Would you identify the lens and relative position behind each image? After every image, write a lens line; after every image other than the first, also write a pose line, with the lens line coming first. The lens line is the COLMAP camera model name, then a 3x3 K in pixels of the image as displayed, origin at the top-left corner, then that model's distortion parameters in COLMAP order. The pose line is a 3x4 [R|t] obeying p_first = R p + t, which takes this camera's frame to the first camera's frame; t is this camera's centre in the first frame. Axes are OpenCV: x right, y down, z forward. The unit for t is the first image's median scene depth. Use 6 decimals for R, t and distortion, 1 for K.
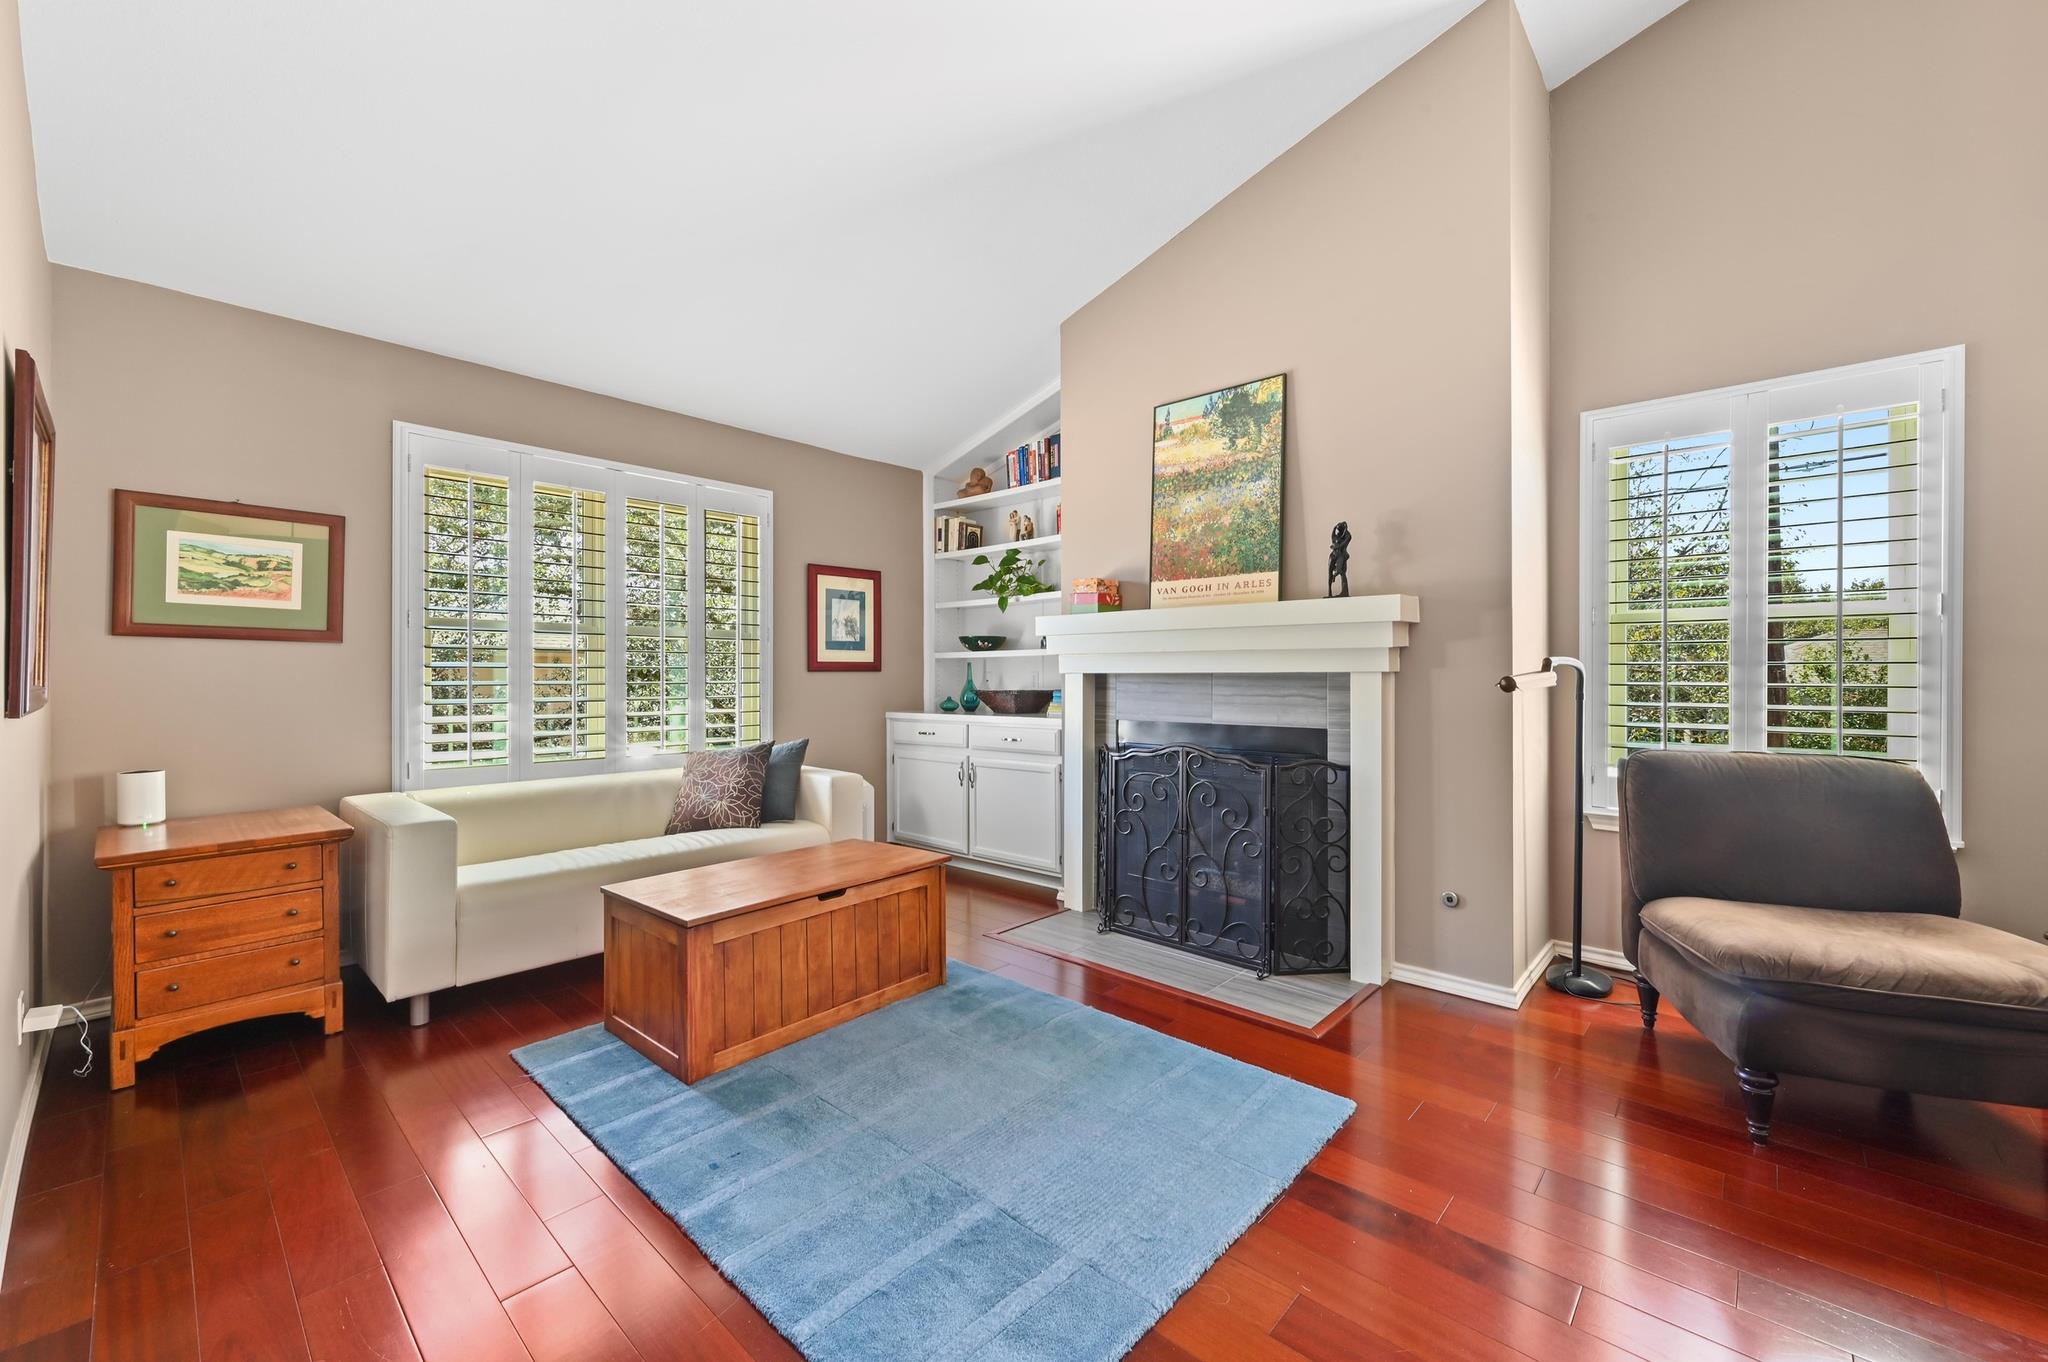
lens RADIAL K [[813.6, 0, 1028.7], [0, 813.6, 675.2], [0, 0, 1]] dist [0.001507, 0.000435]
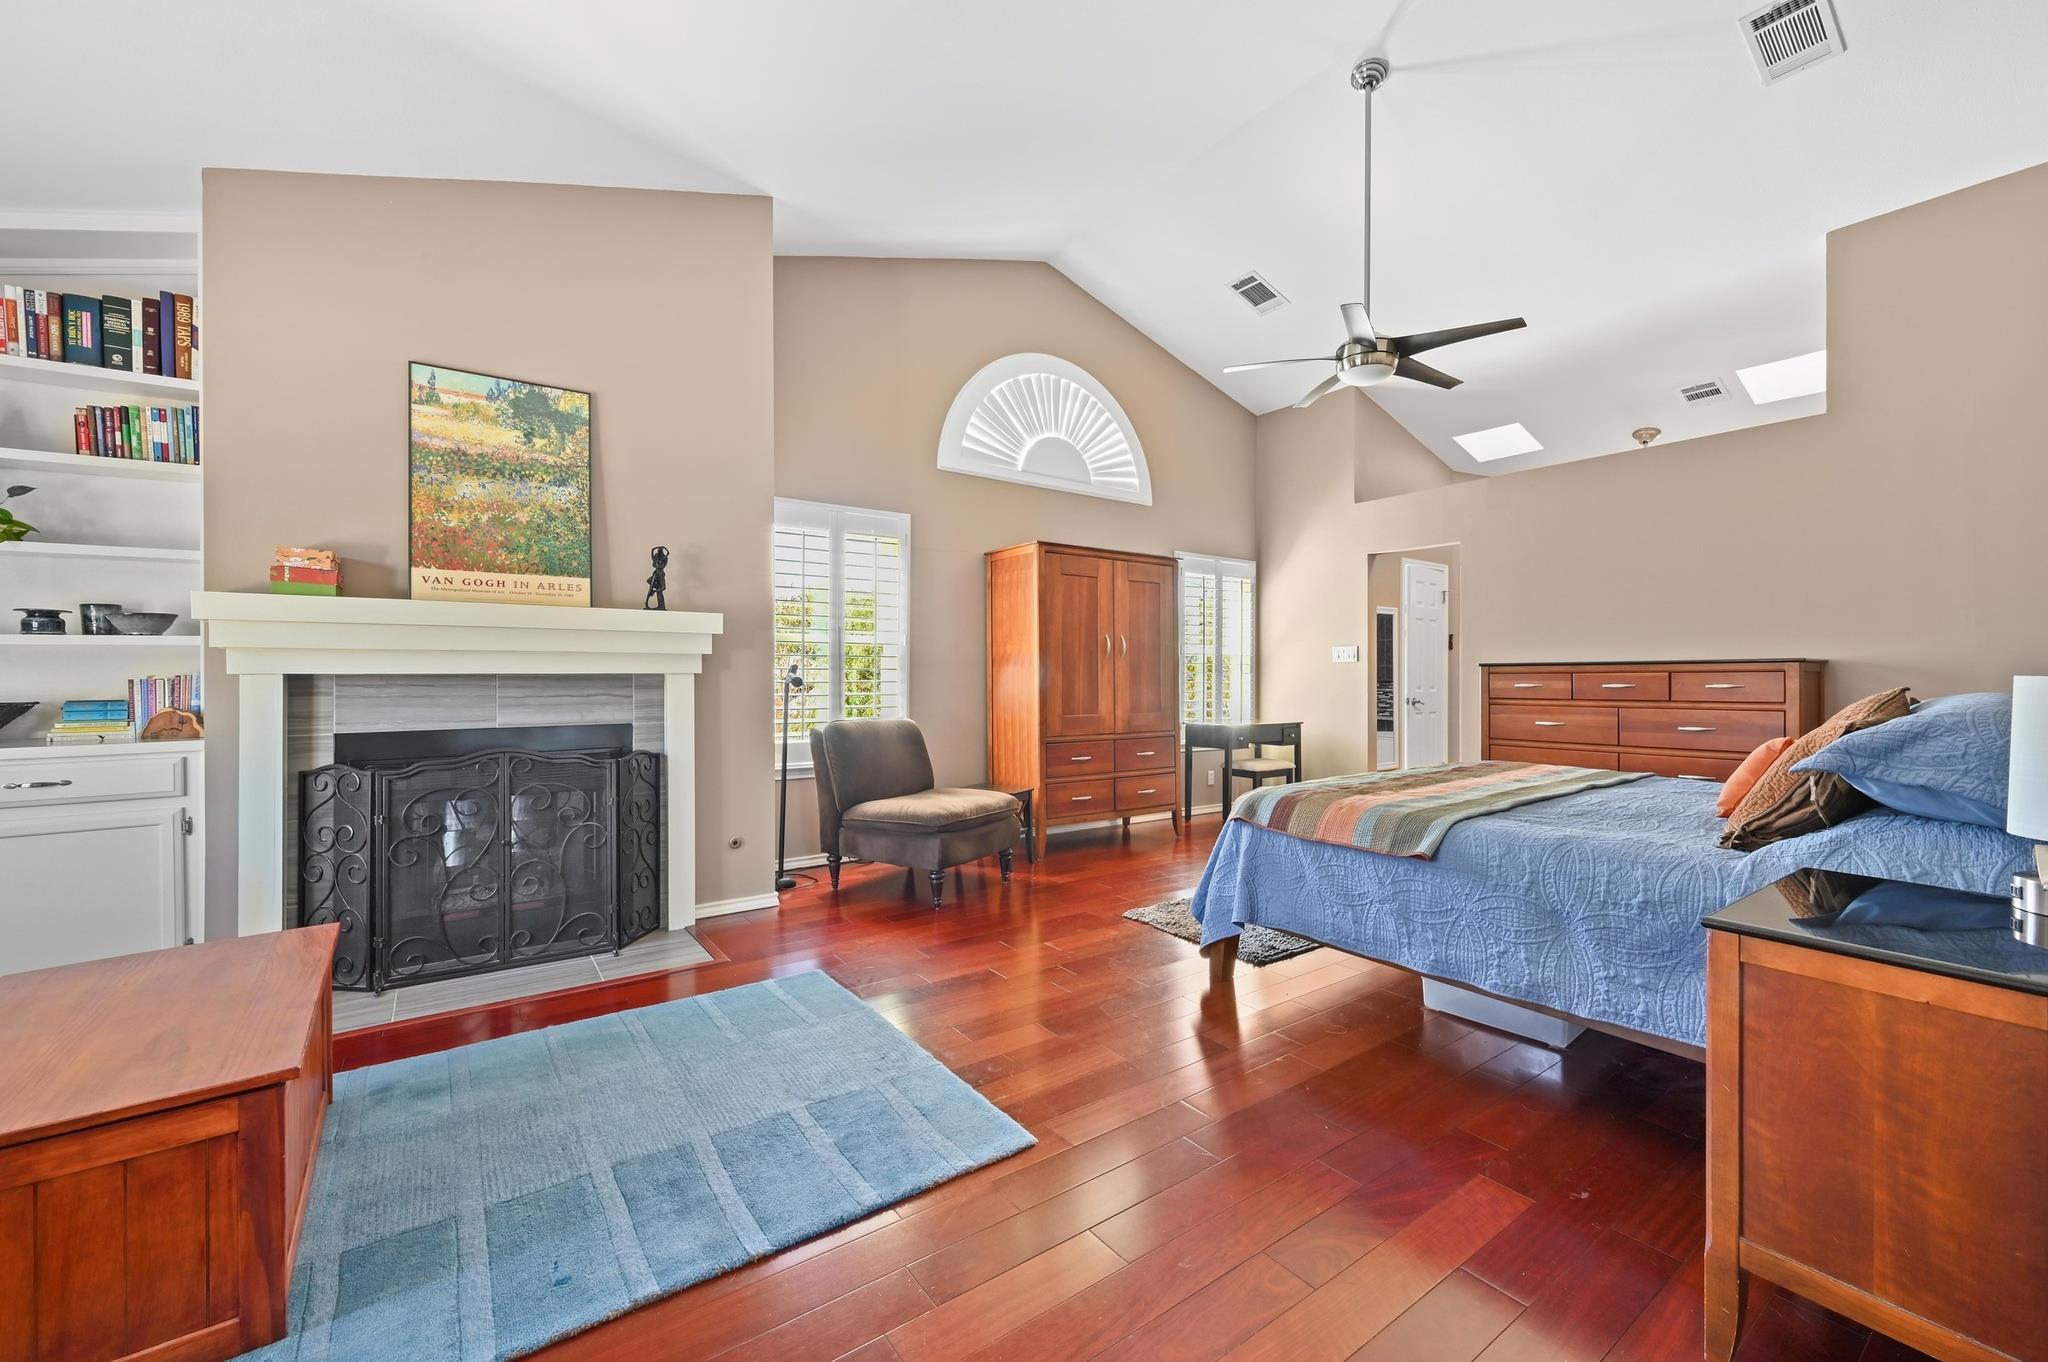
lens RADIAL K [[813.6, 0, 1026.8], [0, 813.6, 681.2], [0, 0, 1]] dist [0.001507, 0.000435]
pose [[0.212235, -0.006165, 0.977199, -0.577340], [0.002149, 0.999981, 0.005842, 0.001274], [-0.977216, 0.000860, 0.212245, 0.202729]]
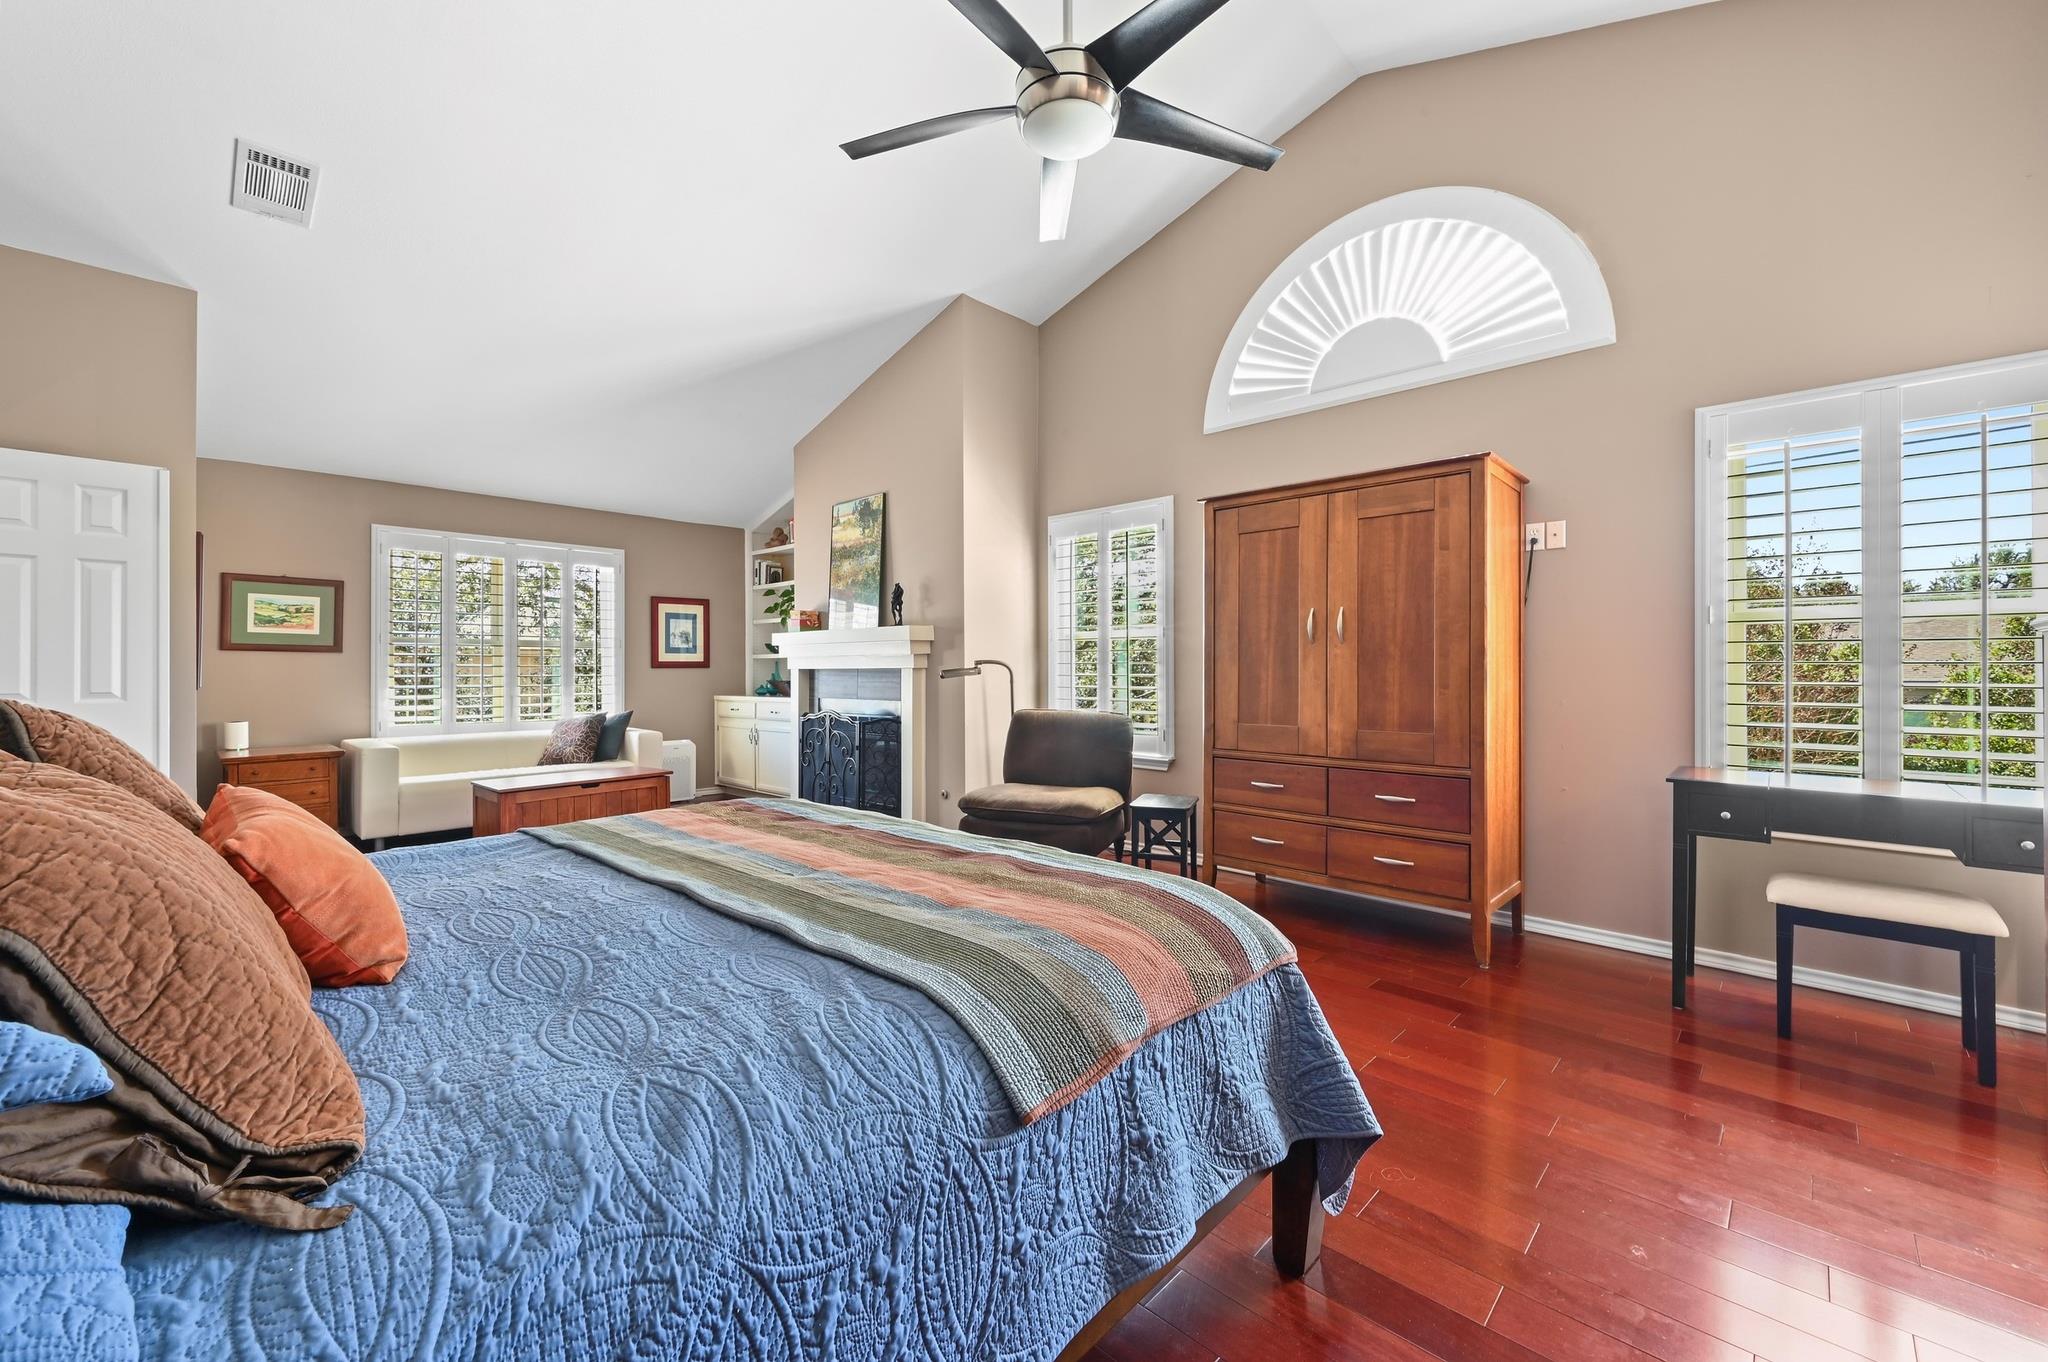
lens RADIAL K [[813.6, 0, 1022.9], [0, 813.6, 667.1], [0, 0, 1]] dist [0.001507, 0.000435]
pose [[0.999688, -0.002098, -0.024896, 0.614223], [0.002013, 0.999992, -0.003449, 0.000526], [0.024903, 0.003398, 0.999684, -0.661037]]
